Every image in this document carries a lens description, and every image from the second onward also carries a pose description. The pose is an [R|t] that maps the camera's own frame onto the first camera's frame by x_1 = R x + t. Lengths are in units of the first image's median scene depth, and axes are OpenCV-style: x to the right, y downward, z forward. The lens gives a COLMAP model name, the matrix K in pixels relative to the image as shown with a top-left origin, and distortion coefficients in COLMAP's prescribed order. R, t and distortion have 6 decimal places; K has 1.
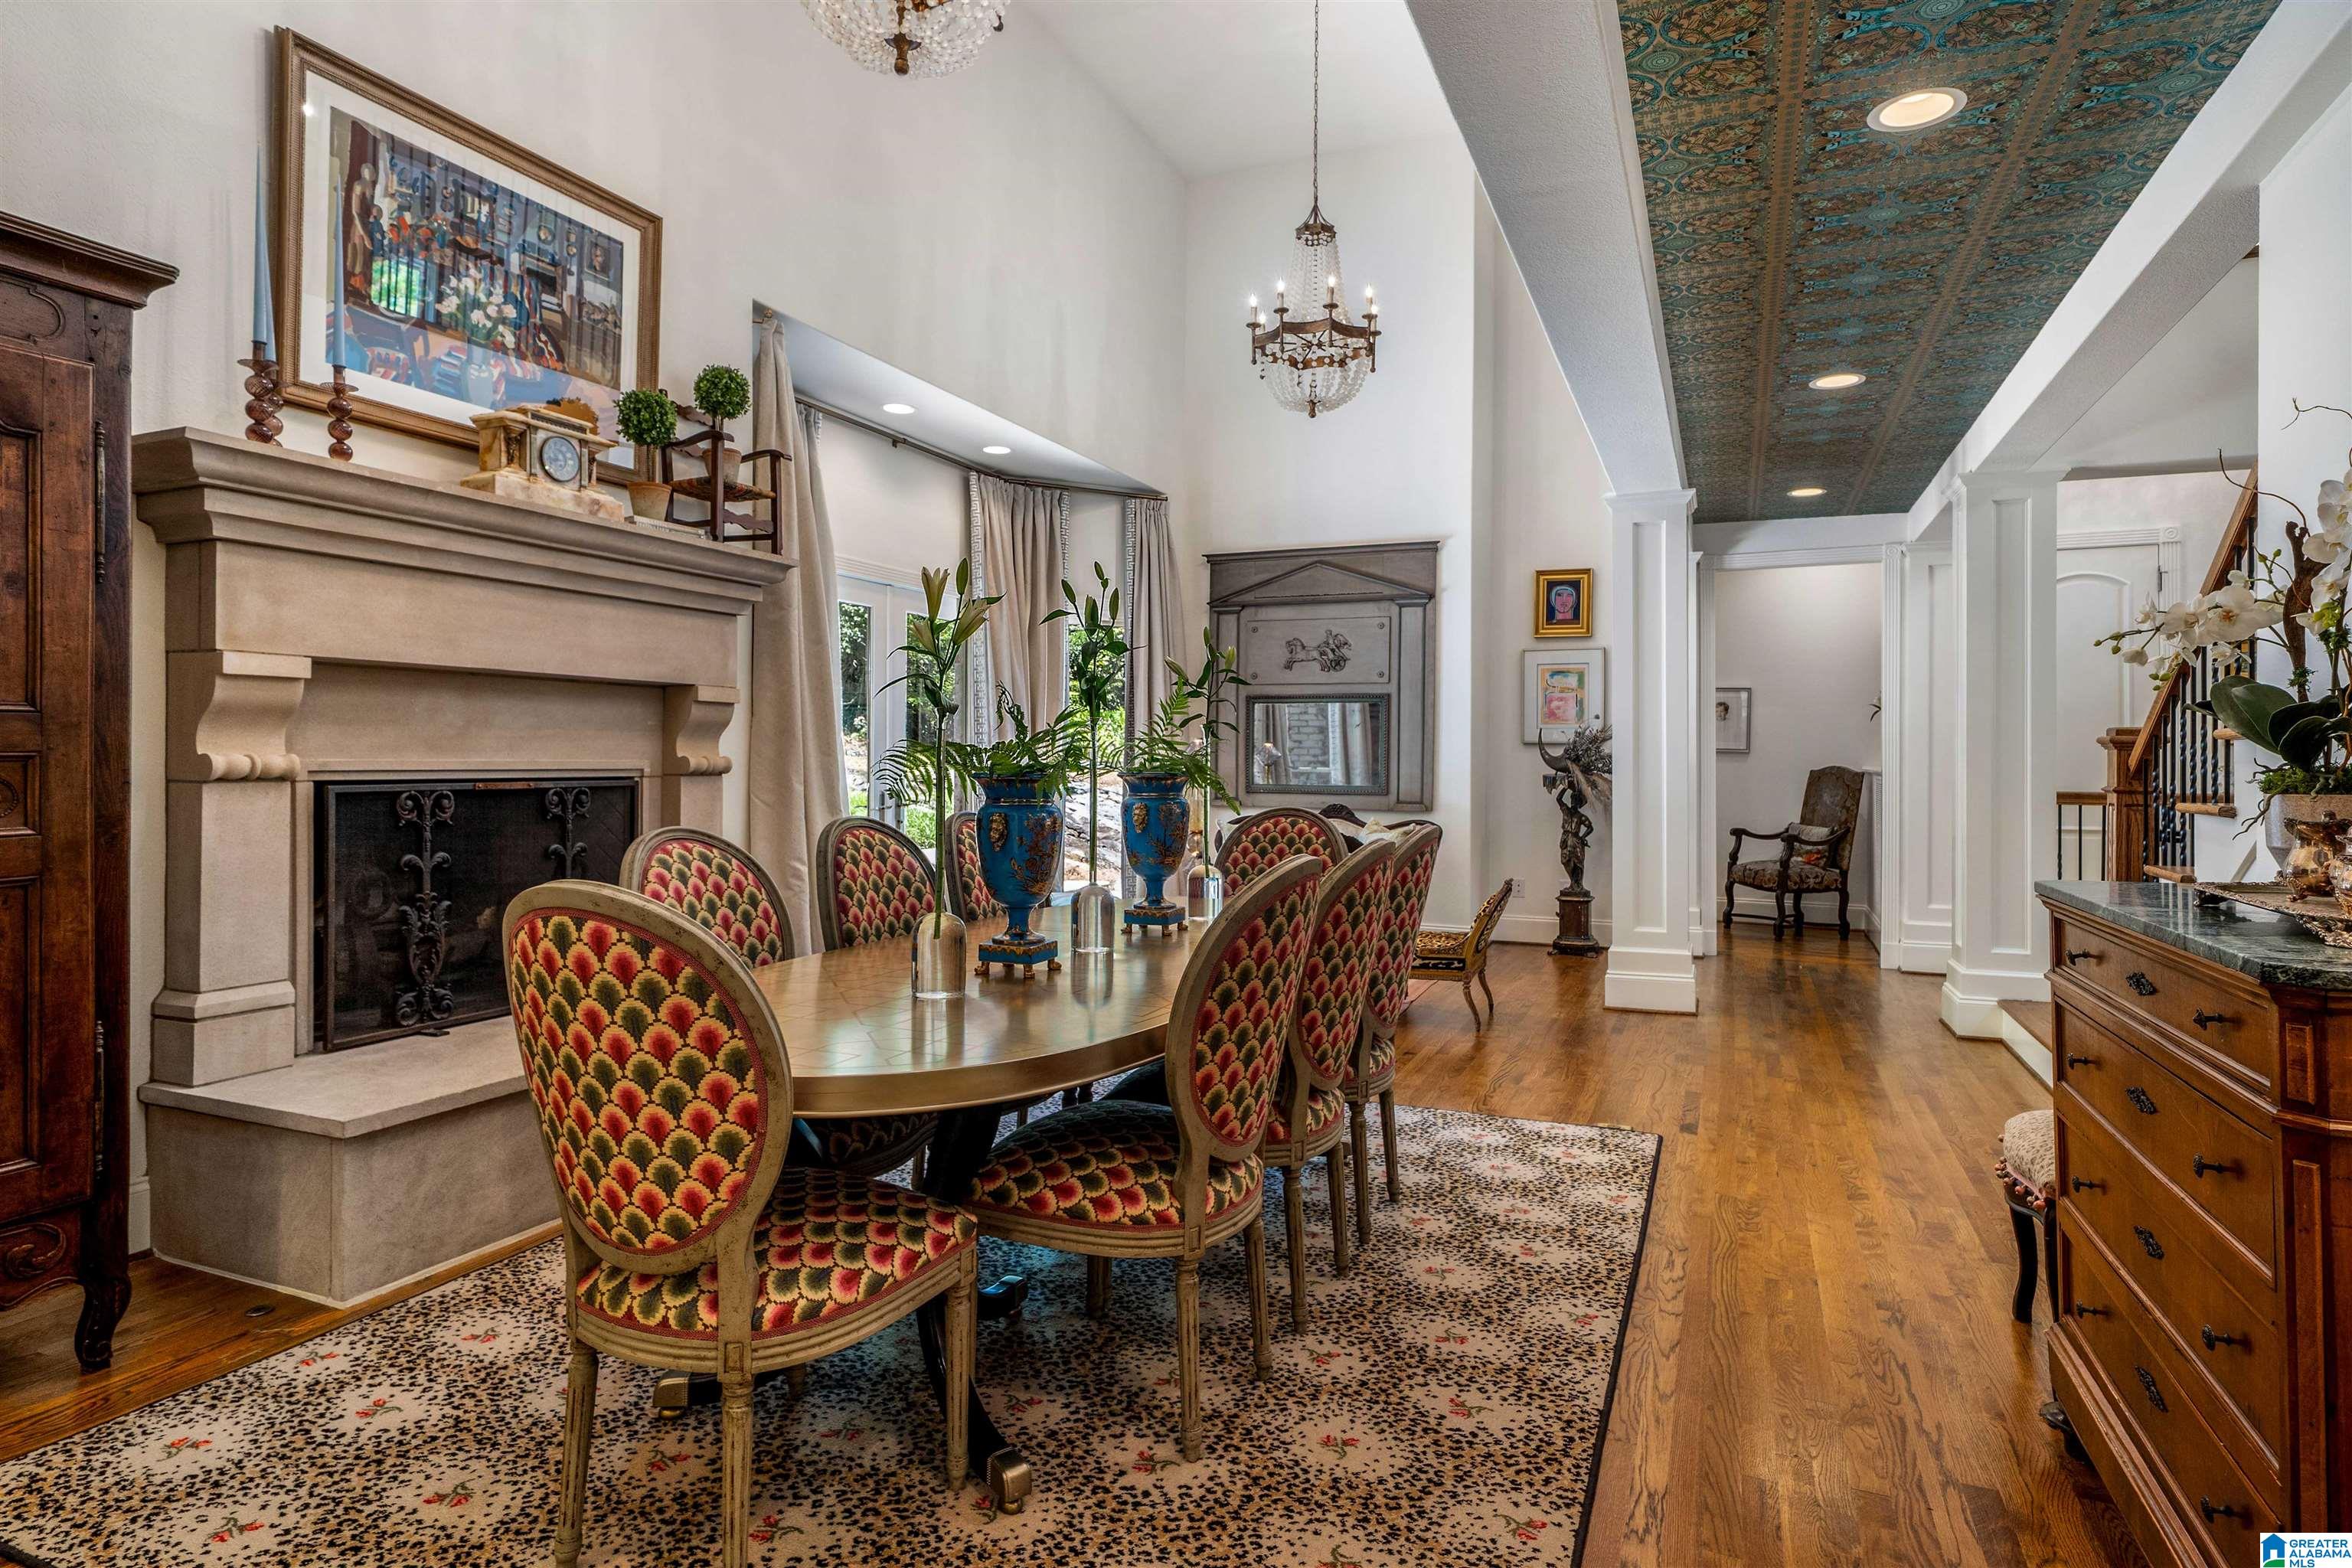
lens RADIAL K [[1247.8, 0, 1194.2], [0, 1247.8, 736.6], [0, 0, 1]] dist [0.031036, 0.004141]
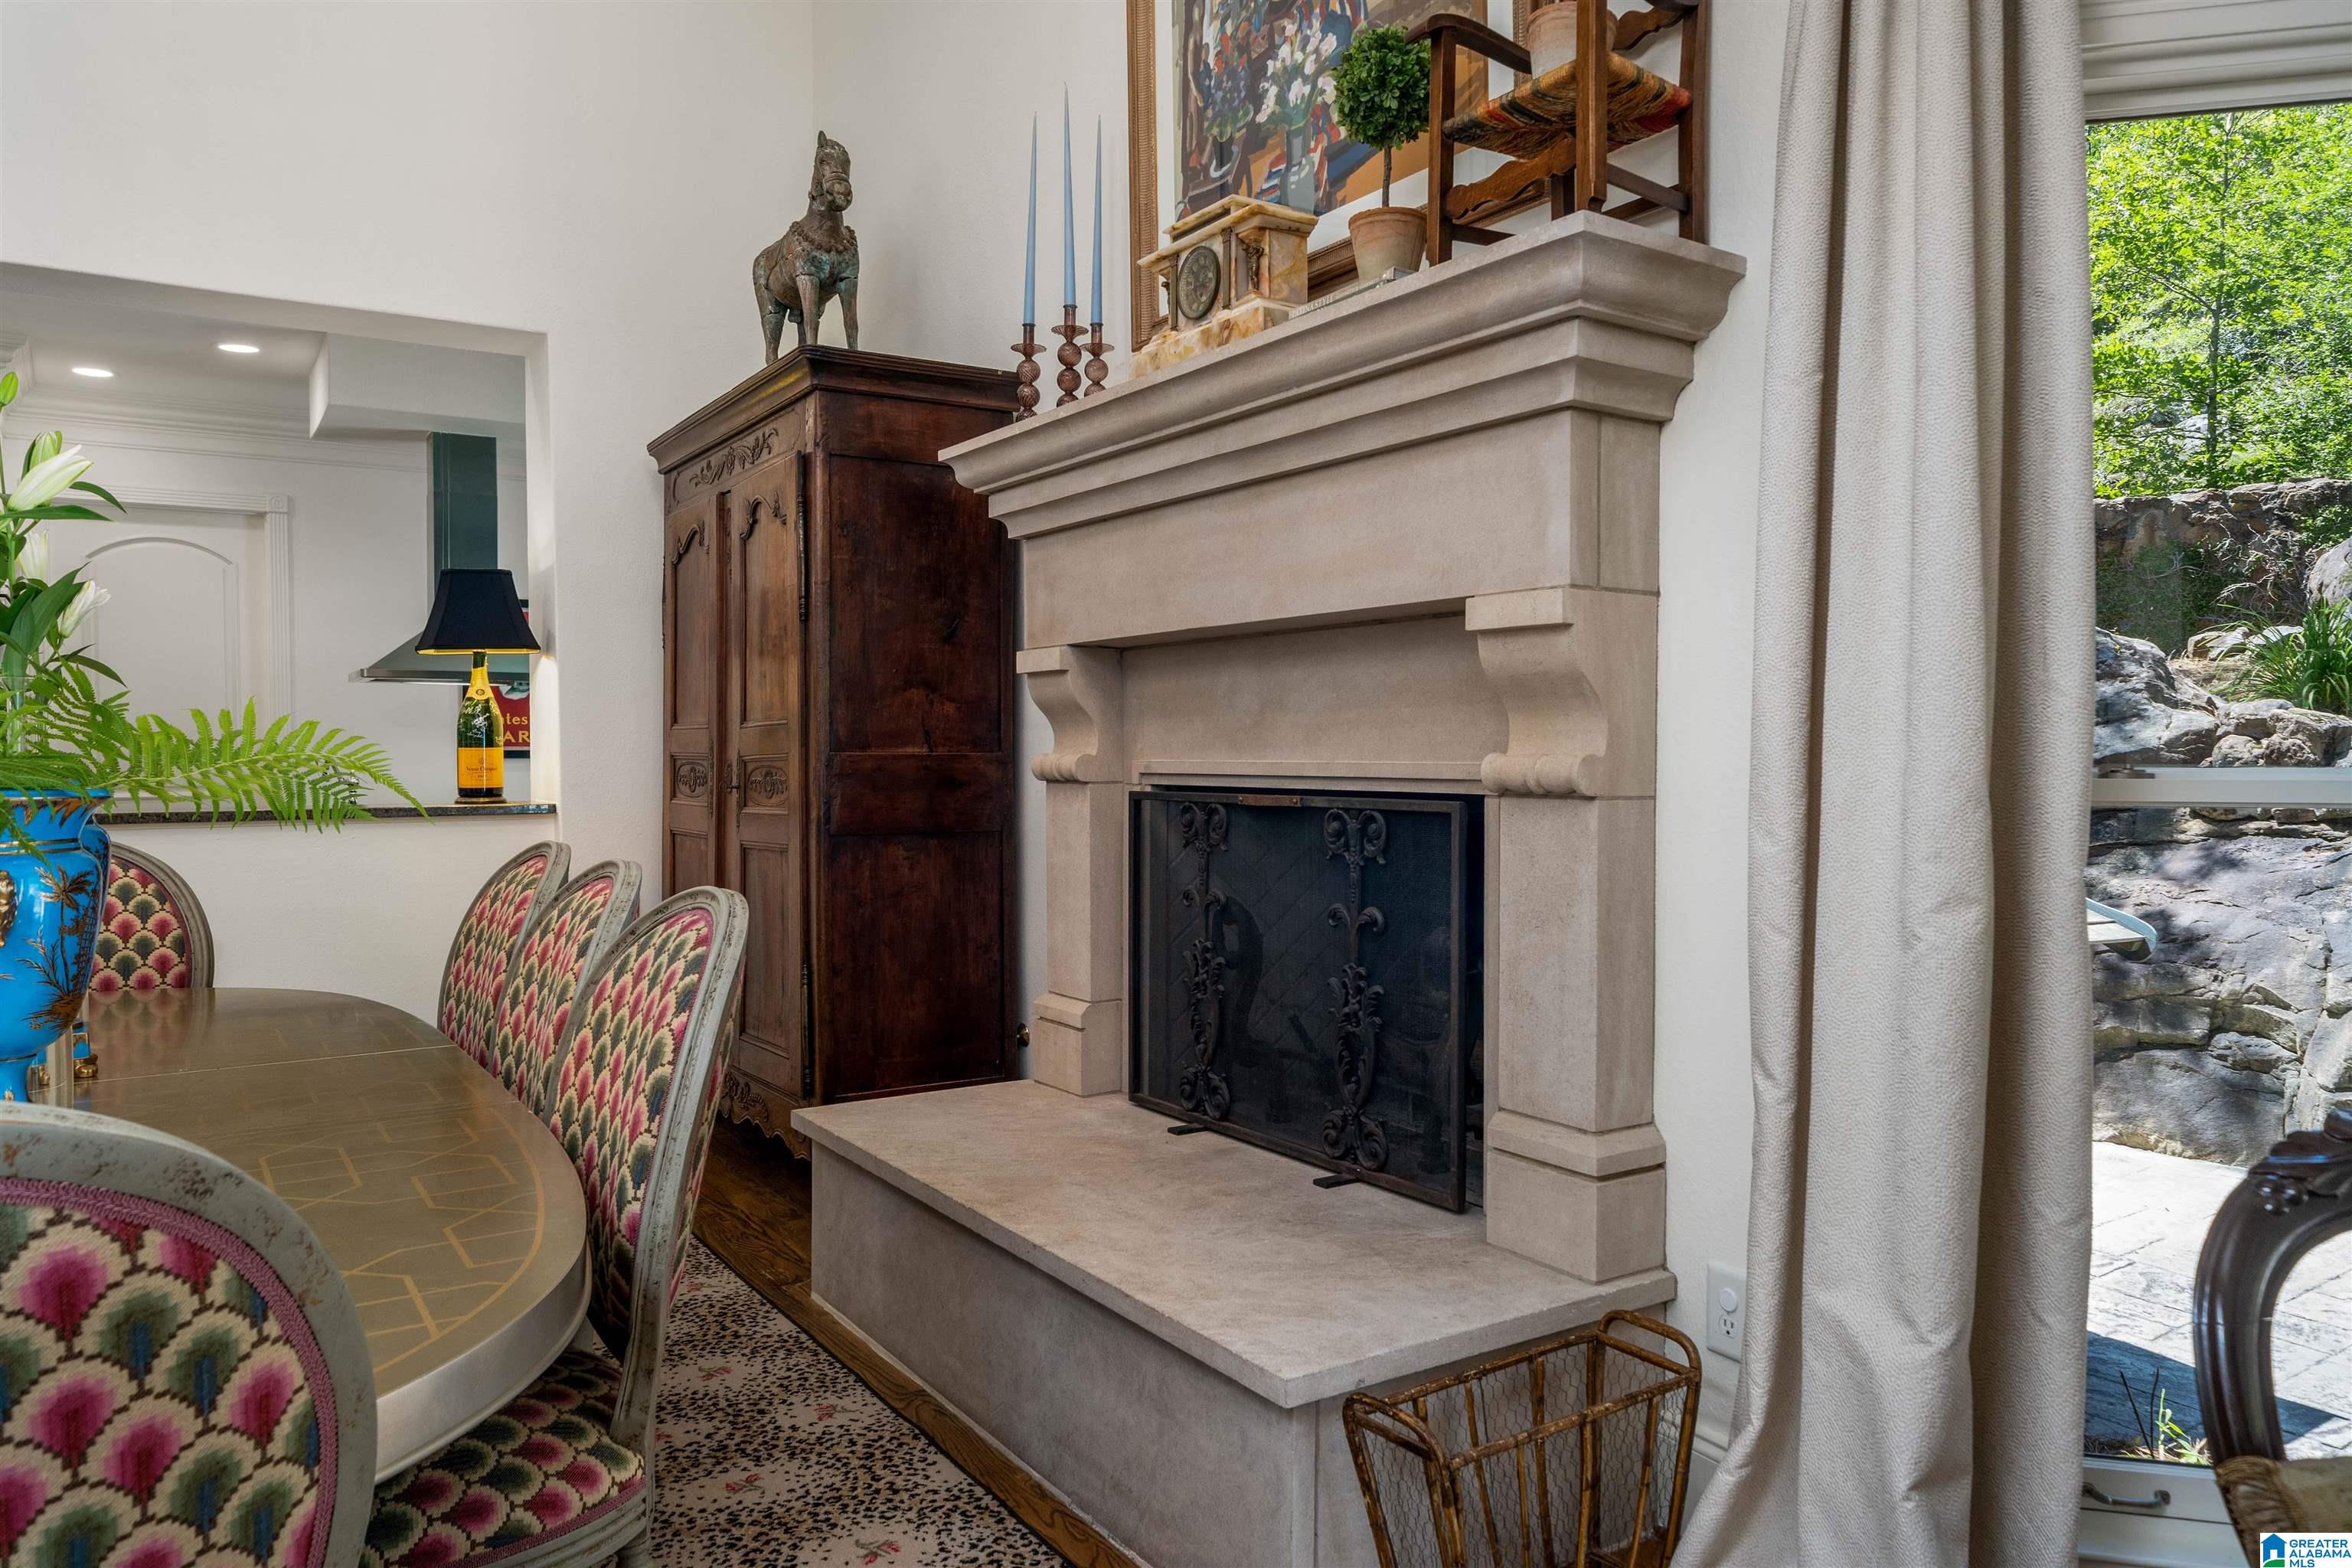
lens RADIAL K [[1571.0, 0, 1161.5], [0, 1571.0, 788.1], [0, 0, 1]] dist [-0.013434, 0.000673]
pose [[-0.551594, 0.015029, -0.833977, 0.072036], [0.015849, 0.999846, 0.007536, 0.011457], [0.833962, -0.009061, -0.551748, 0.617867]]
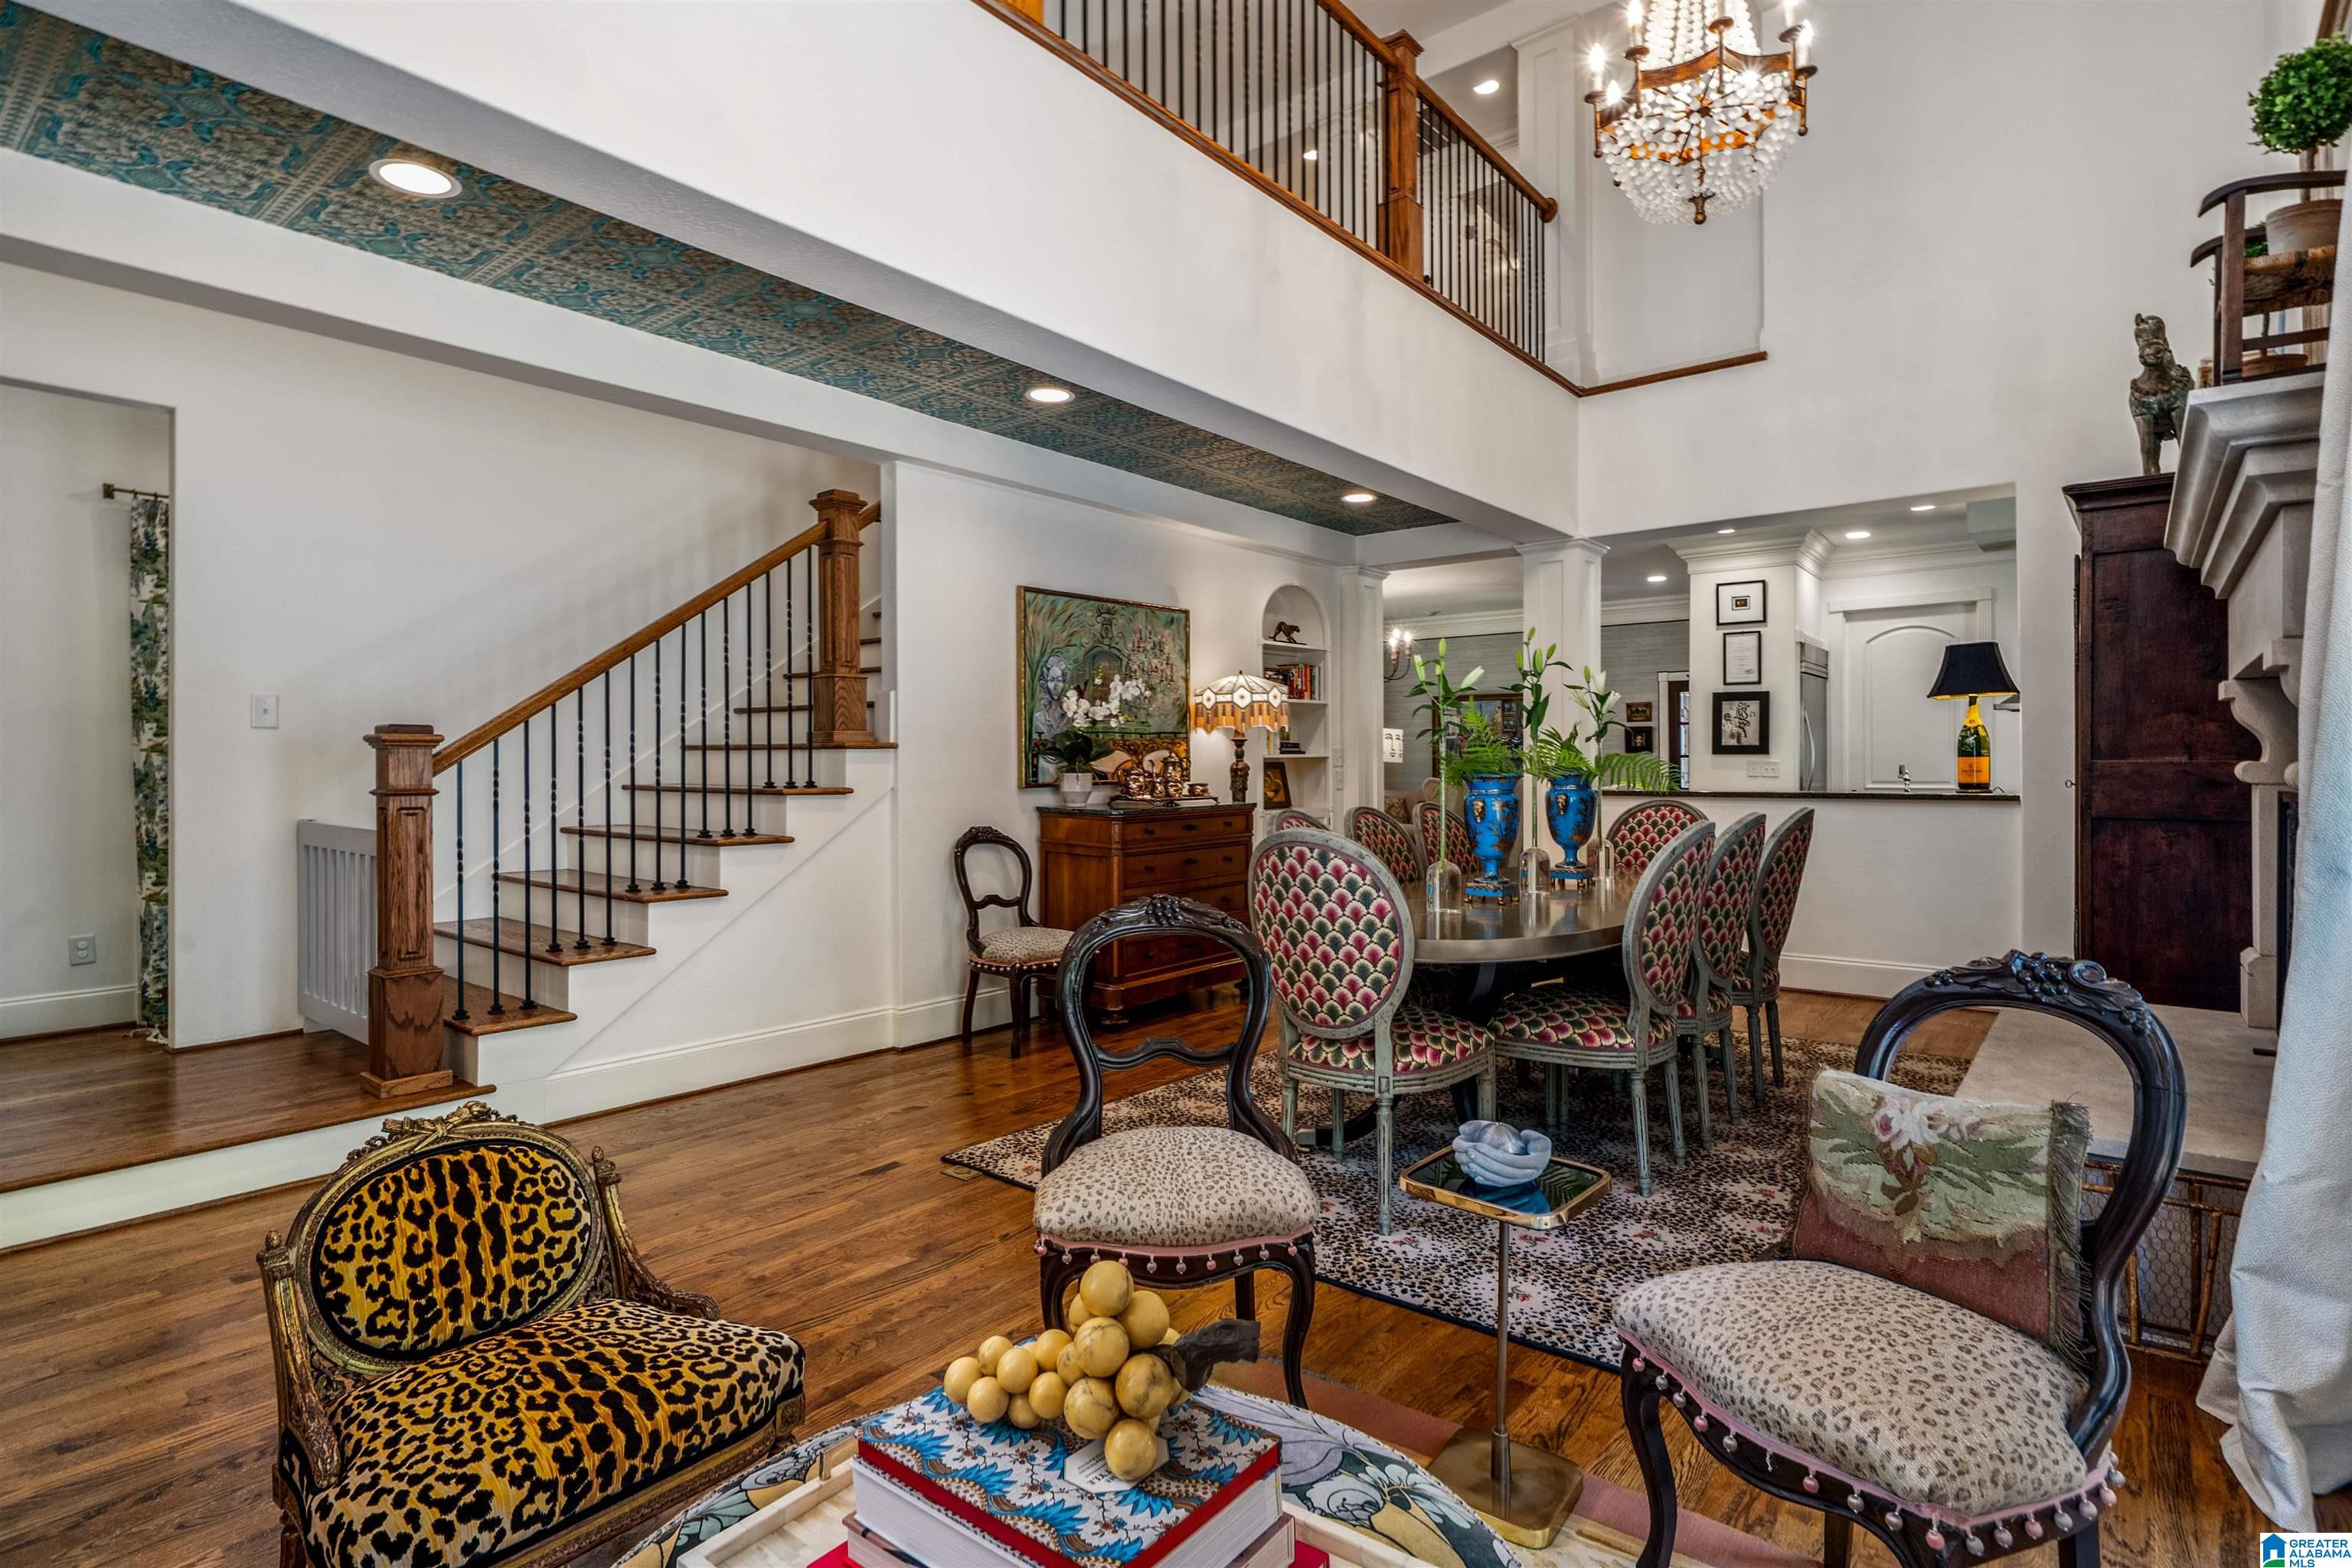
lens RADIAL K [[1182.1, 0, 1209.8], [0, 1182.1, 755.0], [0, 0, 1]] dist [-0.001997, 0.000168]
pose [[-0.966269, -0.004061, 0.257502, -0.022589], [-0.010585, 0.999657, -0.023953, 0.016331], [-0.257316, -0.025871, -0.965981, 0.853247]]
